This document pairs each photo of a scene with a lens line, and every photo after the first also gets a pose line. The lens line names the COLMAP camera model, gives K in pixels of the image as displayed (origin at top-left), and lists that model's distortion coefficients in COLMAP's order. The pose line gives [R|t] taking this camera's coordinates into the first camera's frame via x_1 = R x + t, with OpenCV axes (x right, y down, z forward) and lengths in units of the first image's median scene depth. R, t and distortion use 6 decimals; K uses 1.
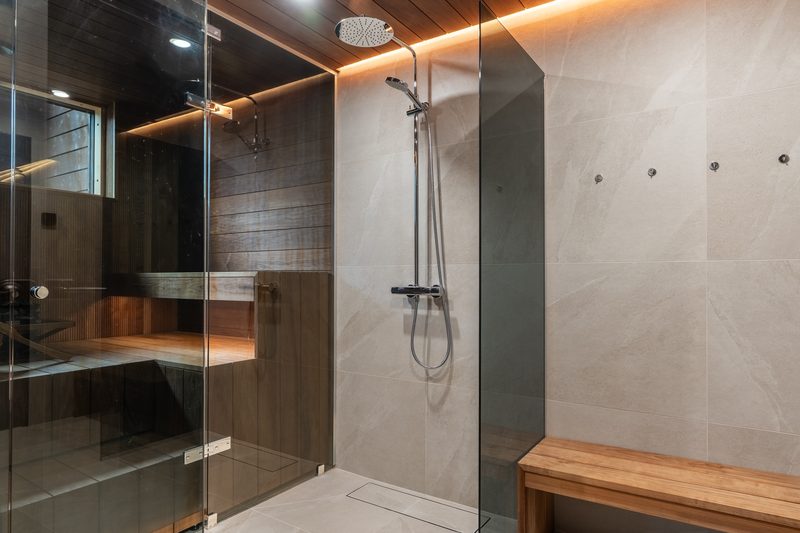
lens RADIAL K [[470.1, 0, 401.1], [0, 470.1, 270.9], [0, 0, 1]] dist [-0.007050, 0.003805]
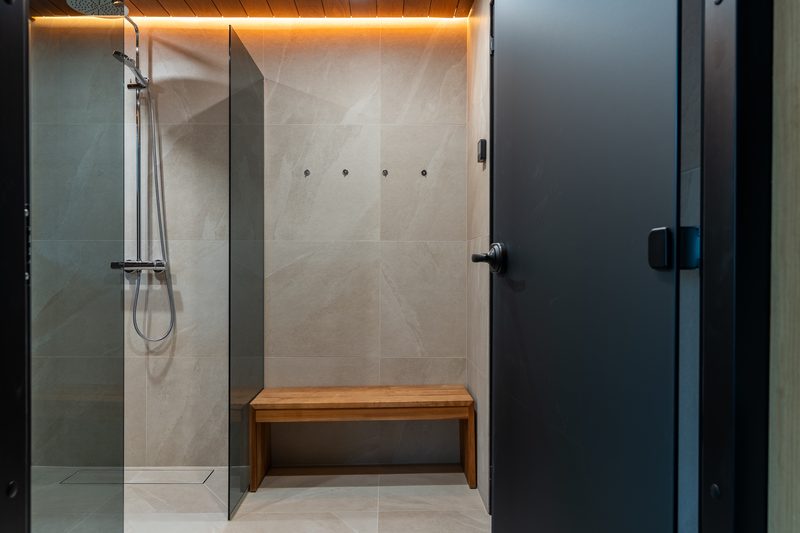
lens RADIAL K [[470.1, 0, 398.5], [0, 470.1, 262.8], [0, 0, 1]] dist [-0.007050, 0.003805]
pose [[0.811810, -0.007705, 0.583871, -0.104749], [-0.006759, 0.999722, 0.022590, 0.010116], [-0.583882, -0.022285, 0.811532, -0.145379]]
